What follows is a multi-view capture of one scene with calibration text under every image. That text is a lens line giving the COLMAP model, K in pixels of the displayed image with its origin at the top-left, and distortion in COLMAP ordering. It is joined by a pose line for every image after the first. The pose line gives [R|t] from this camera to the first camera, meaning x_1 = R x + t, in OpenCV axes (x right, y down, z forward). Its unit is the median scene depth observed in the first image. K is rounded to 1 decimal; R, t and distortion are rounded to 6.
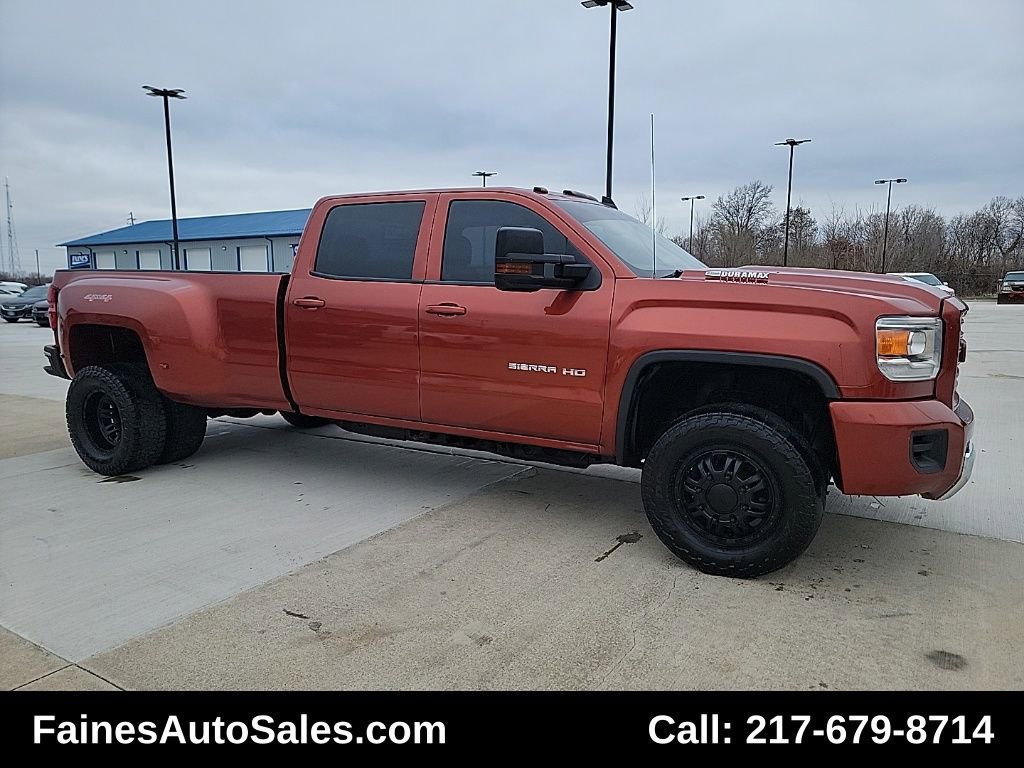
lens RADIAL K [[708.5, 0, 514.2], [0, 708.5, 387.8], [0, 0, 1]] dist [0.077073, -0.057621]
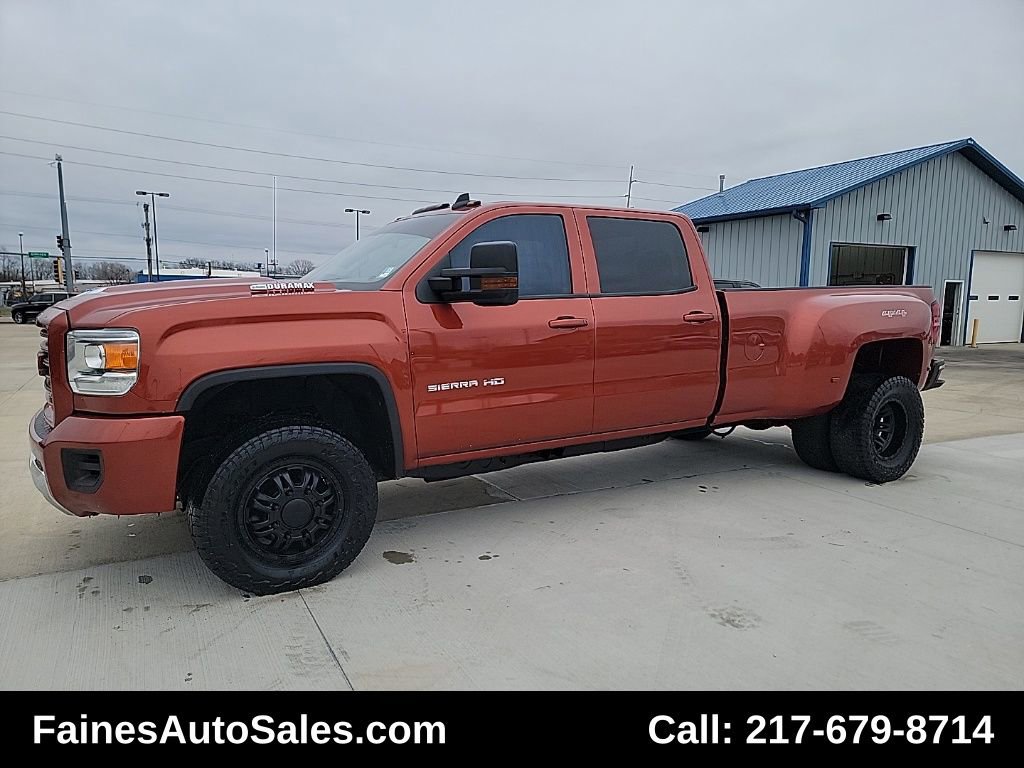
lens RADIAL K [[708.5, 0, 513.2], [0, 708.5, 392.3], [0, 0, 1]] dist [0.077073, -0.057621]
pose [[-0.476135, 0.109292, -0.872554, 1.077113], [-0.127536, 0.973173, 0.191489, -0.258165], [0.870075, 0.202457, -0.449423, 1.839674]]
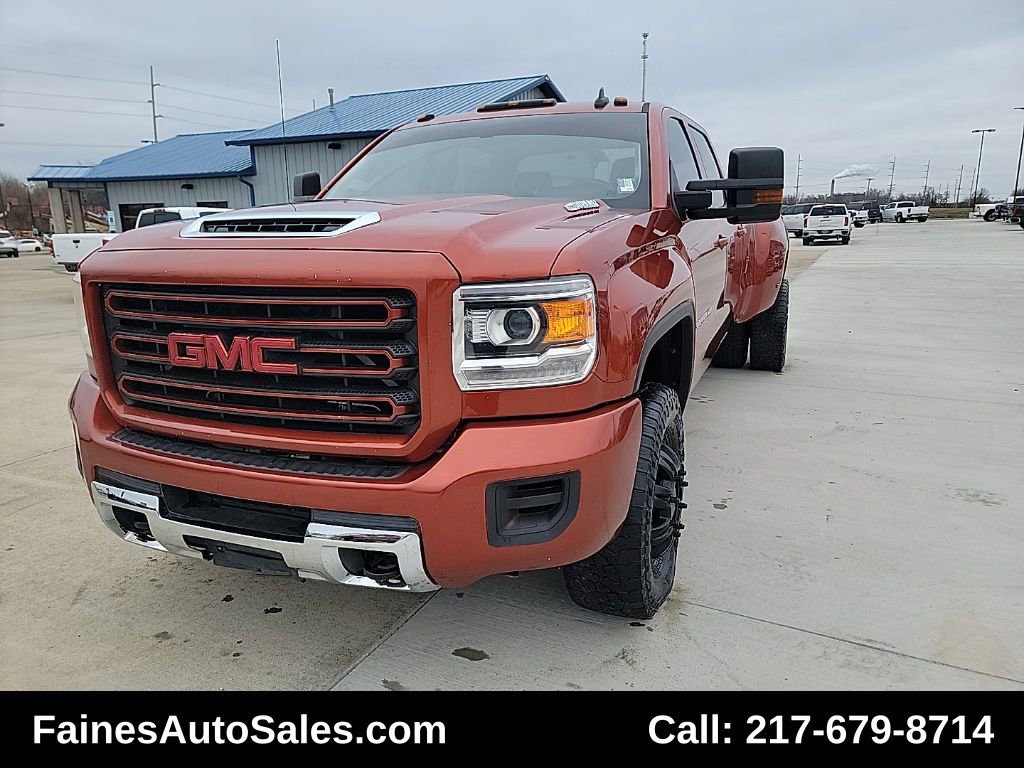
lens RADIAL K [[708.5, 0, 506.8], [0, 708.5, 385.1], [0, 0, 1]] dist [0.077073, -0.057621]
pose [[0.113982, 0.221627, -0.968447, 1.069170], [-0.116774, 0.971032, 0.208474, -0.150845], [0.986596, 0.089327, 0.136561, 1.043966]]
